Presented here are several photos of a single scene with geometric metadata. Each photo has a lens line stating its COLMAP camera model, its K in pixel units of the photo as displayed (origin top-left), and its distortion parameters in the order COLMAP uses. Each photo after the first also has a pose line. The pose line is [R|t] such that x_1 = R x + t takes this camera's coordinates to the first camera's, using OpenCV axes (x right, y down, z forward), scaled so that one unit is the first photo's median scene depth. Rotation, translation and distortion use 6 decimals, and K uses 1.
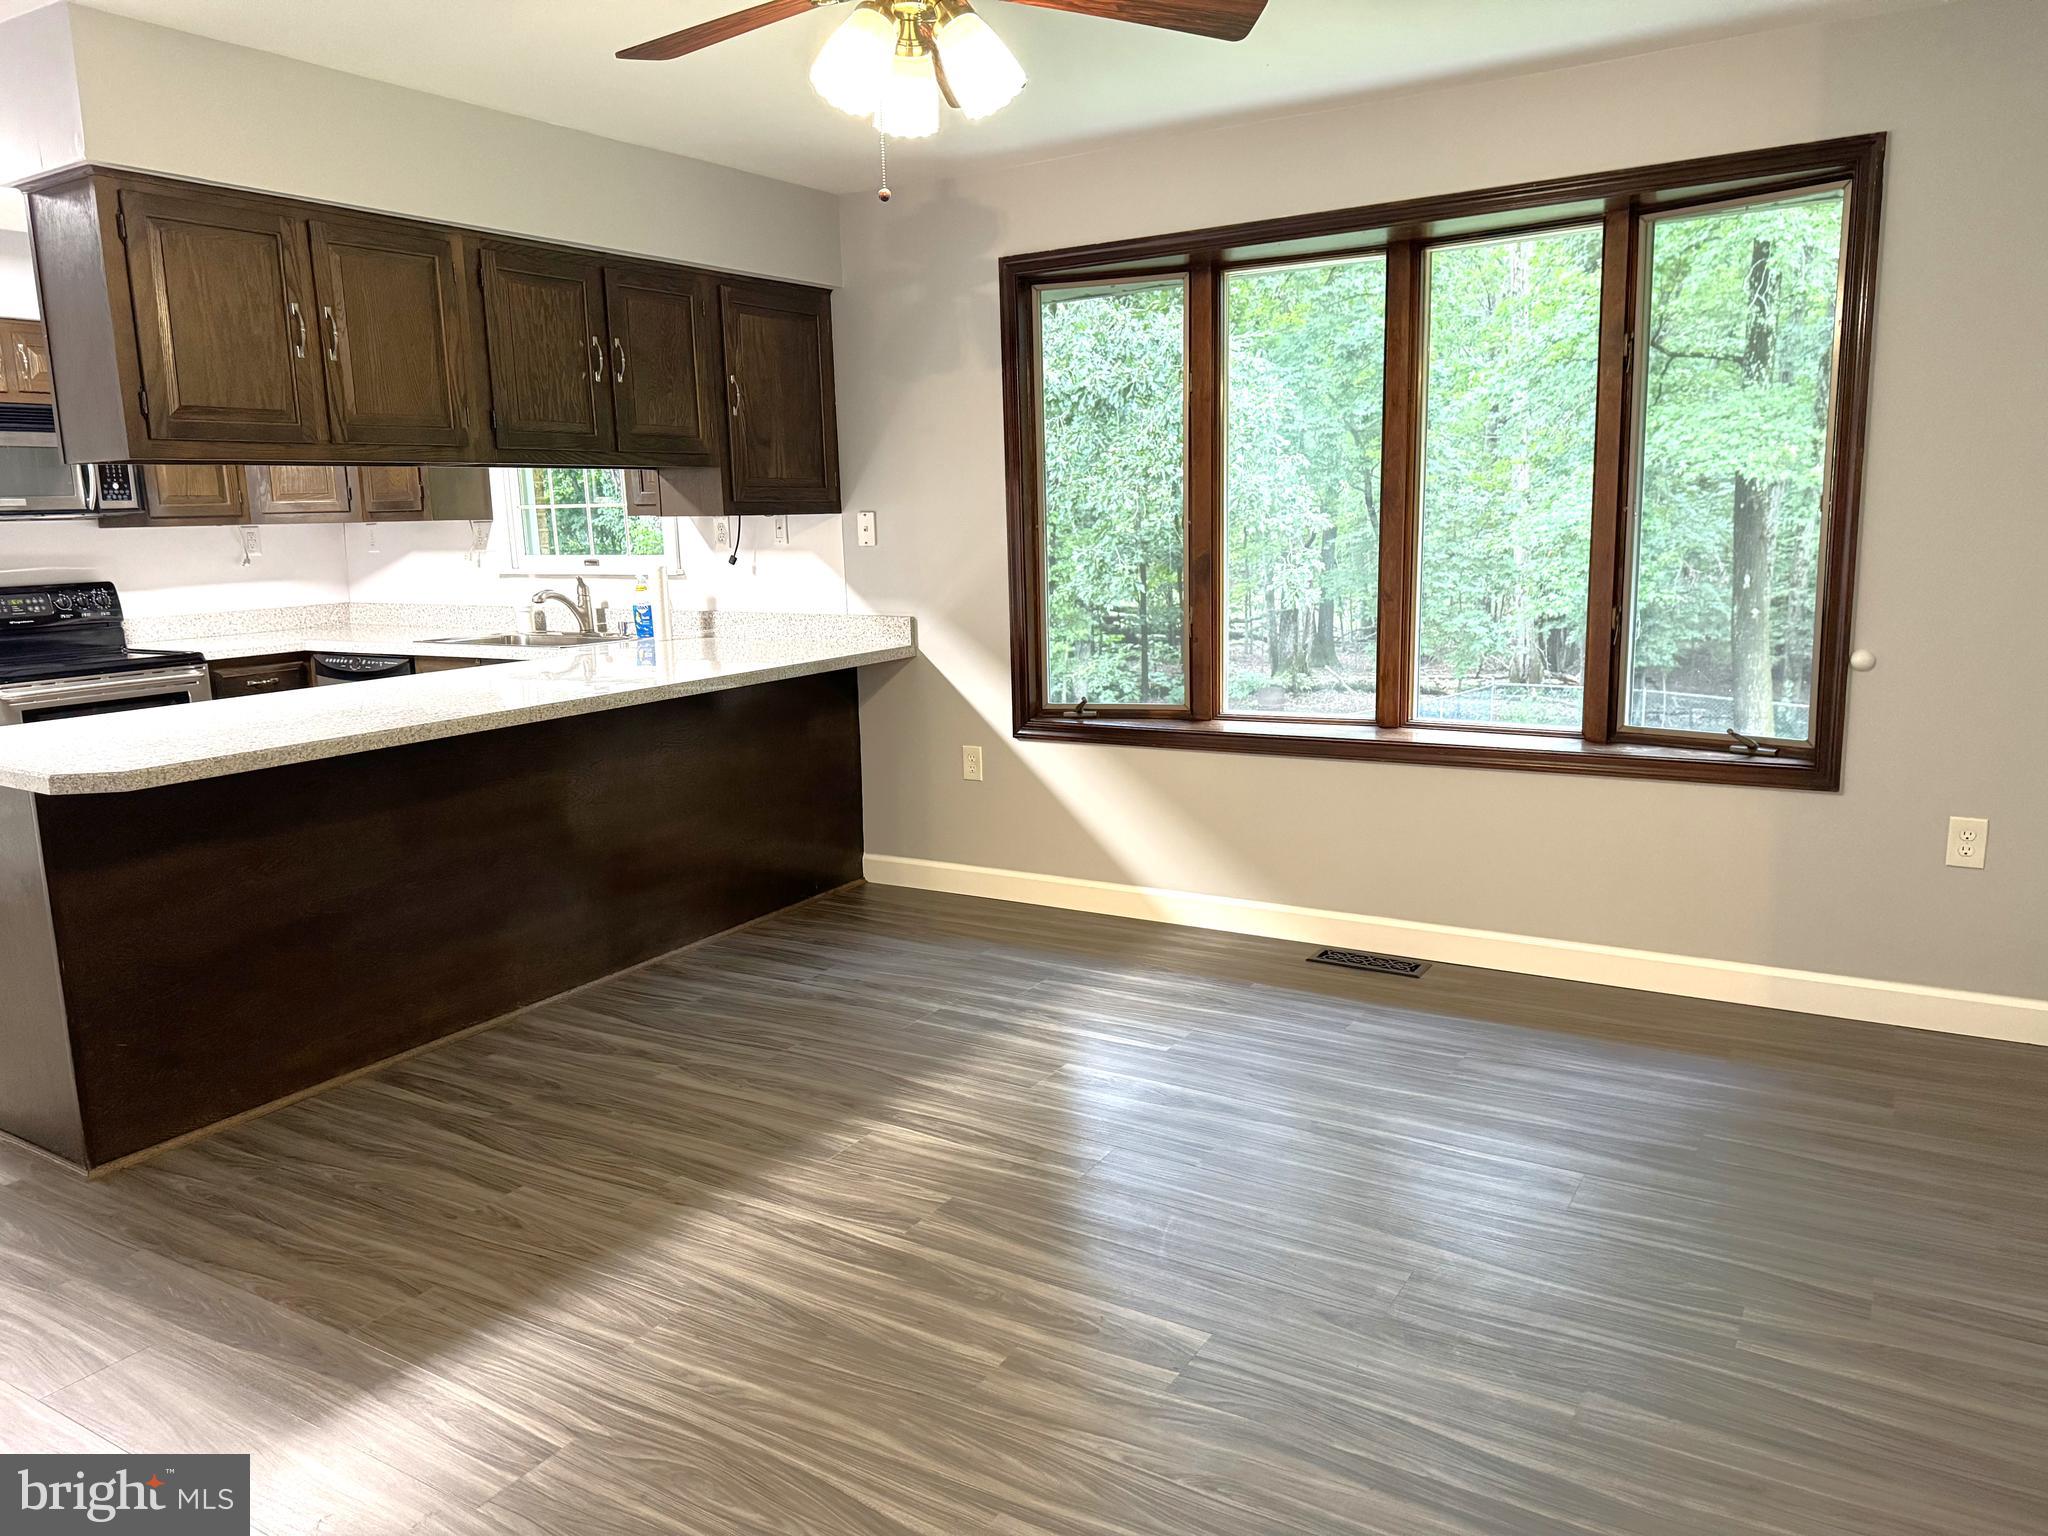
lens RADIAL K [[1431.6, 0, 1025.3], [0, 1431.6, 763.3], [0, 0, 1]] dist [0.050286, -0.054664]
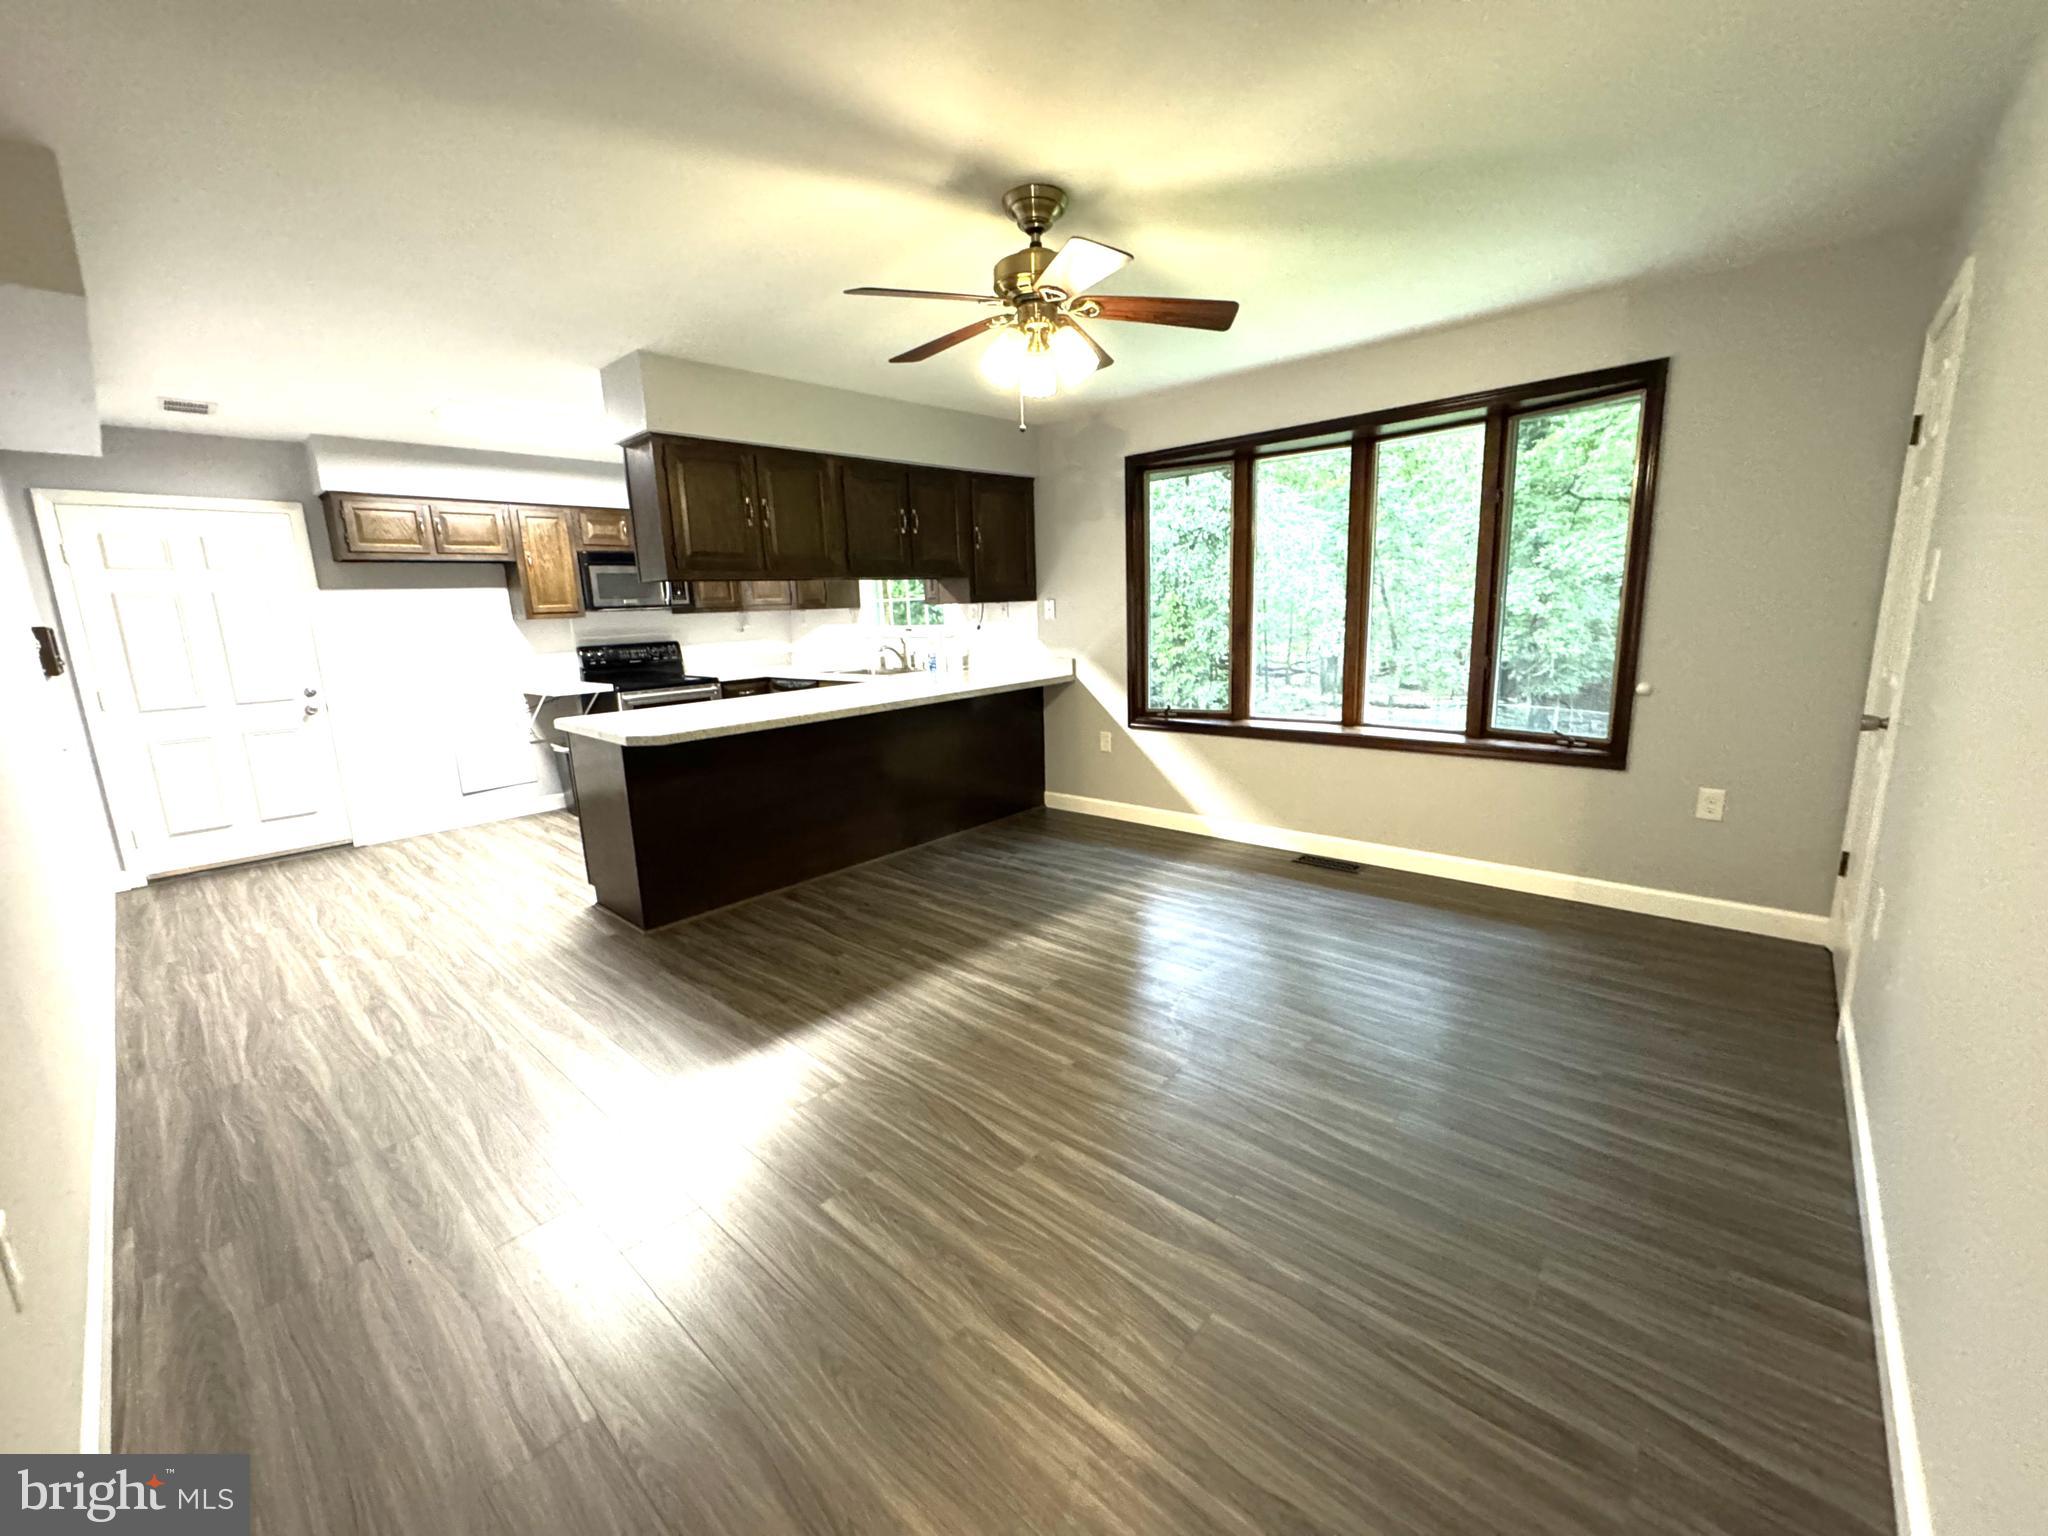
lens RADIAL K [[817.9, 0, 1023.7], [0, 817.9, 759.3], [0, 0, 1]] dist [-0.000492, 0.000737]
pose [[0.982370, 0.026285, -0.185092, 0.071015], [-0.023024, 0.999540, 0.019747, 0.004775], [0.185526, -0.015137, 0.982523, -0.020964]]
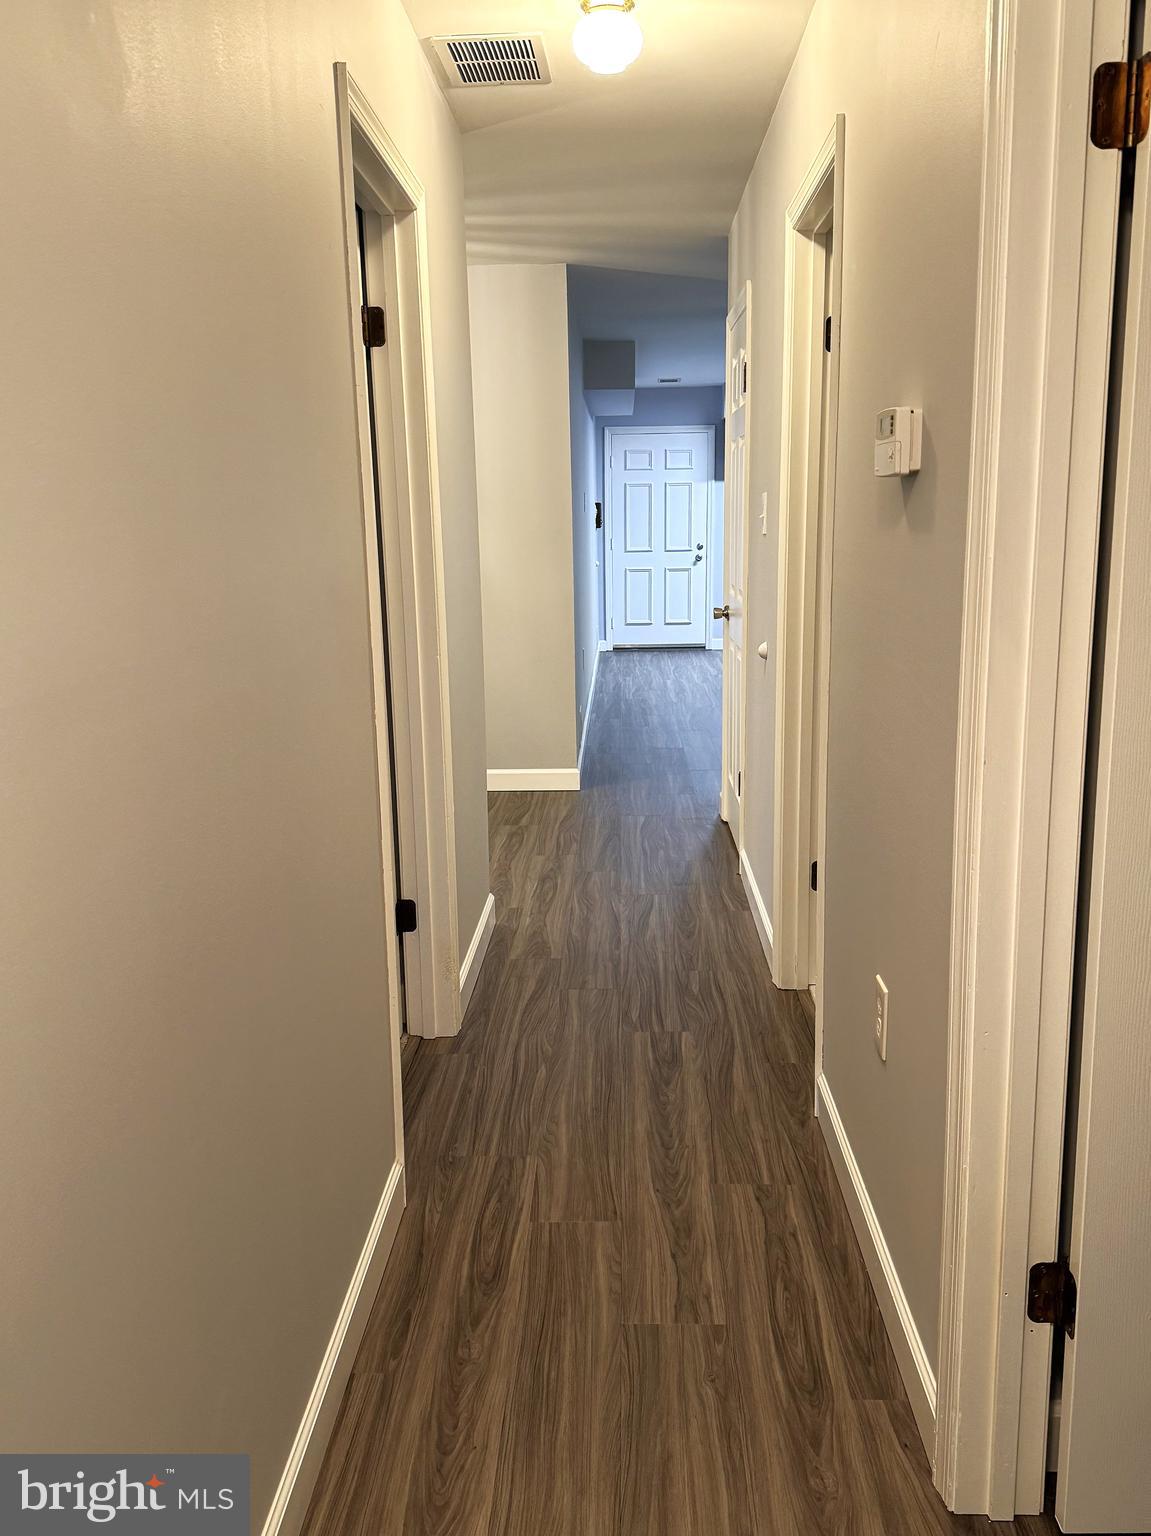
lens RADIAL K [[1261.9, 0, 577.2], [0, 1261.9, 765.9], [0, 0, 1]] dist [0.002134, -0.000106]
pose [[0.492926, 0.194536, -0.848044, 1.589107], [-0.148261, 0.979209, 0.138448, 0.113261], [0.857346, 0.057487, 0.511520, -0.946679]]
